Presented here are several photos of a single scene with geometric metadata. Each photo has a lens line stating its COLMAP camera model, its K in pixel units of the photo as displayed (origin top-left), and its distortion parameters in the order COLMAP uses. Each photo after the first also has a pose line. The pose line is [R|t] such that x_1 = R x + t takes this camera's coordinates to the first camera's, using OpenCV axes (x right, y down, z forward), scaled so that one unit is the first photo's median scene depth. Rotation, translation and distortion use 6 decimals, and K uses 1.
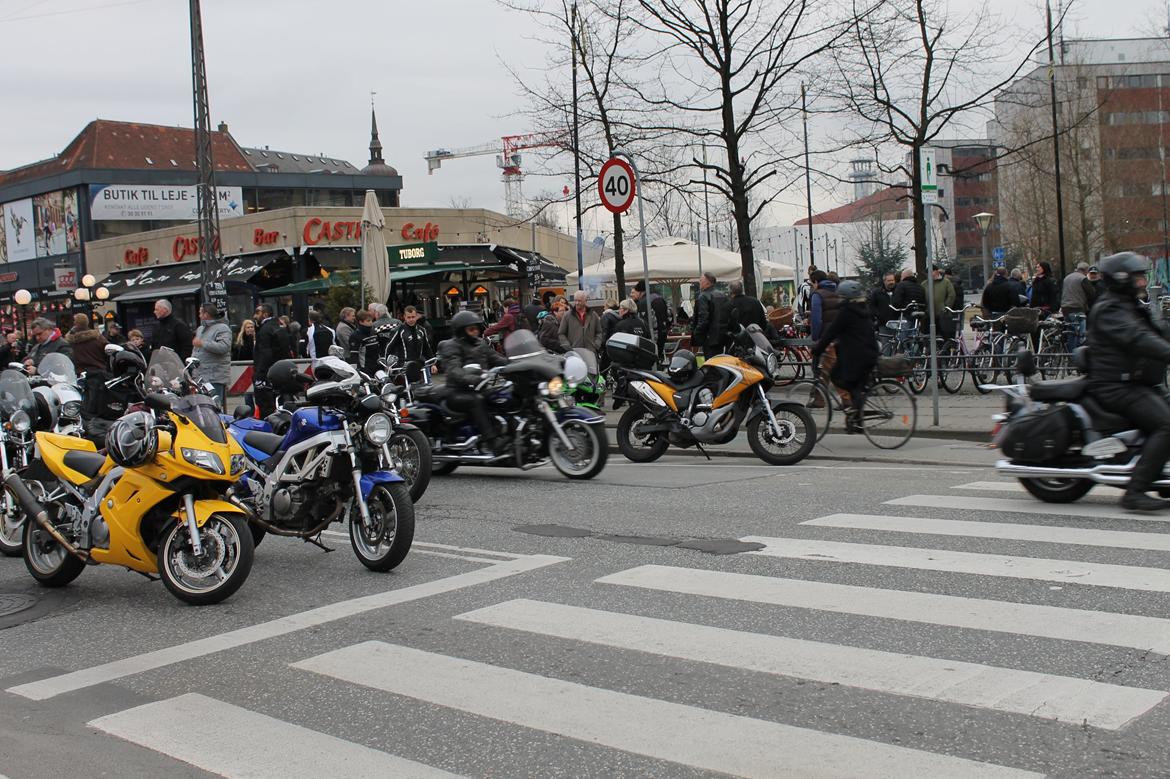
lens RADIAL K [[1426.3, 0, 613.3], [0, 1426.3, 389.6], [0, 0, 1]] dist [-0.090618, 0.125059]
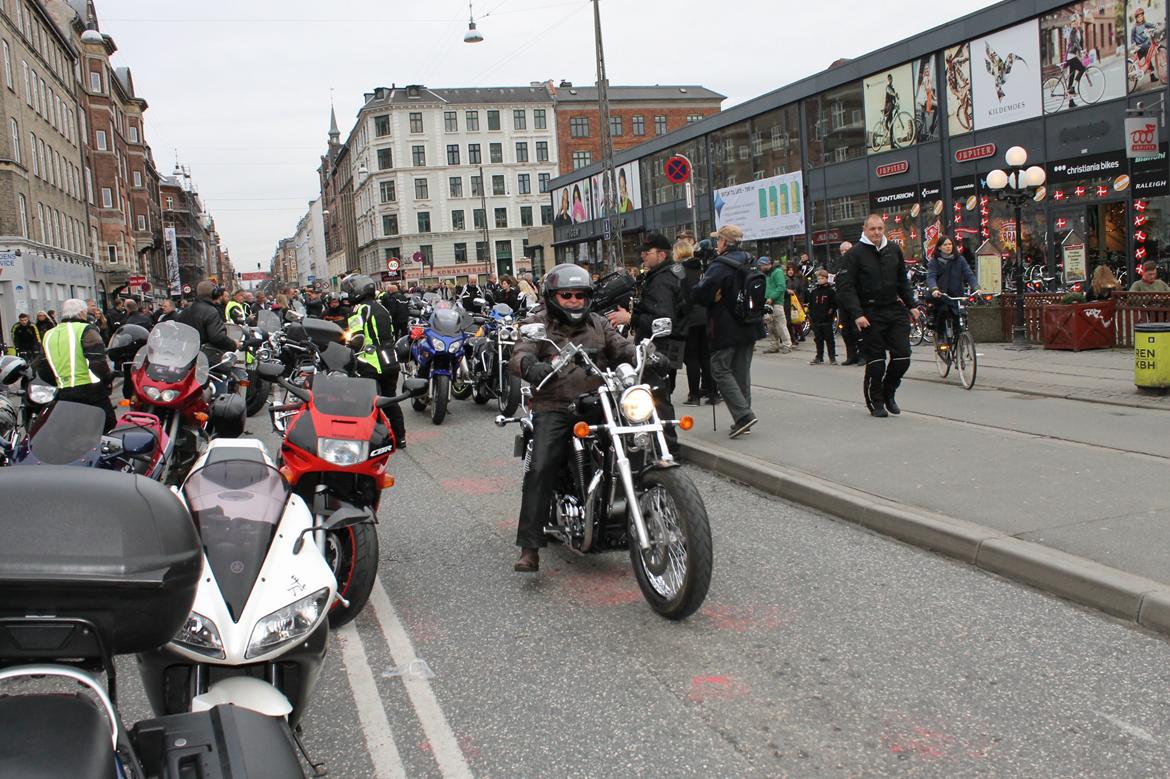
lens RADIAL K [[1088.5, 0, 612.1], [0, 1088.5, 380.1], [0, 0, 1]] dist [-0.158267, 0.146177]
pose [[0.886548, 0.043223, -0.460613, -1.041130], [-0.010951, 0.997308, 0.072508, -0.023217], [0.462507, -0.059238, 0.884635, 1.423815]]
